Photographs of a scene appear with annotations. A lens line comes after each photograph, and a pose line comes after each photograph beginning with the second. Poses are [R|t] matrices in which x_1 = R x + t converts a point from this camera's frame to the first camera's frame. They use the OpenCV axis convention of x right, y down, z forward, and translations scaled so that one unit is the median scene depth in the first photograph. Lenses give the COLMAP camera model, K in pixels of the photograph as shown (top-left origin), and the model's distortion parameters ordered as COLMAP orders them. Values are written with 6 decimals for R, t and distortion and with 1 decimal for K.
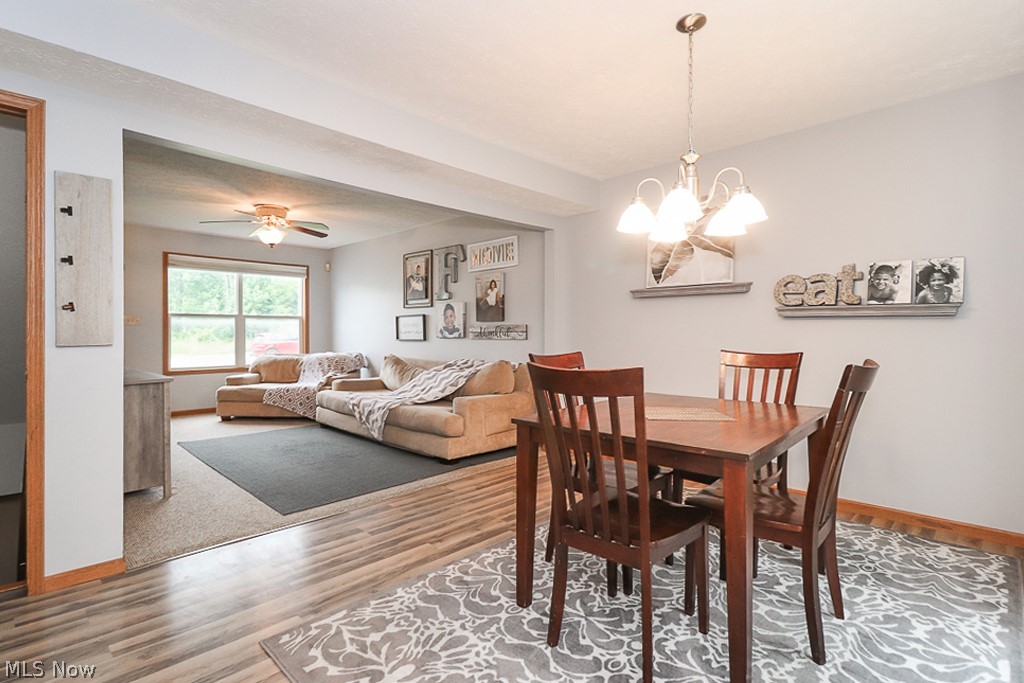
lens RADIAL K [[496.6, 0, 519.8], [0, 496.6, 347.1], [0, 0, 1]] dist [0.011052, -0.009717]
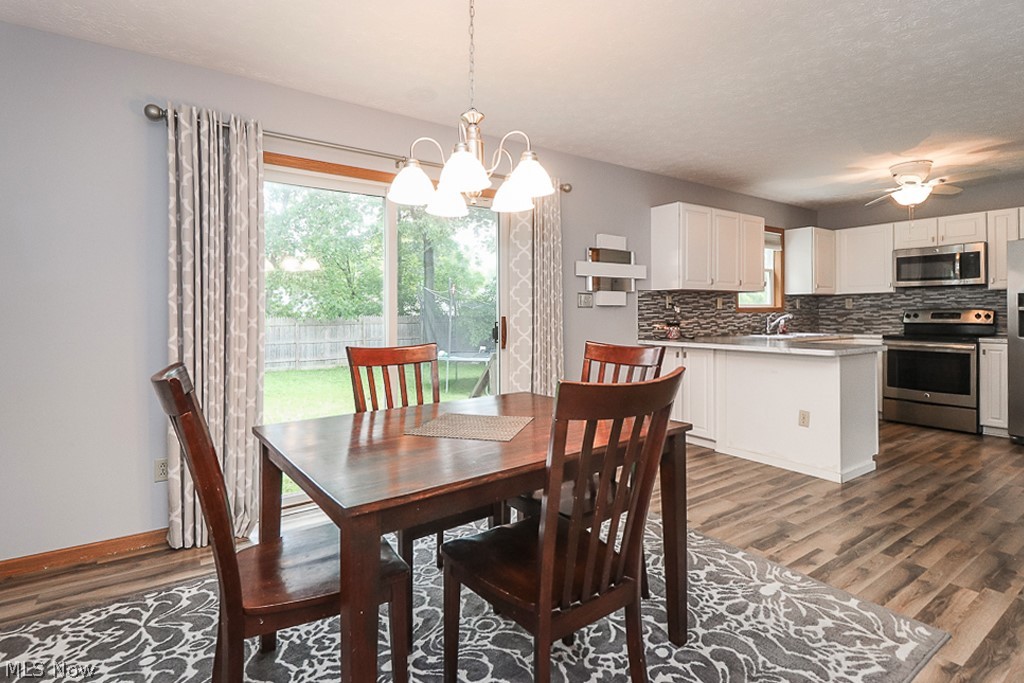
lens RADIAL K [[496.6, 0, 517.0], [0, 496.6, 311.9], [0, 0, 1]] dist [0.011052, -0.009717]
pose [[-0.980071, 0.004347, 0.198598, 0.073514], [0.010741, 0.999458, 0.031128, -0.052138], [-0.198355, 0.032641, -0.979587, 1.292912]]
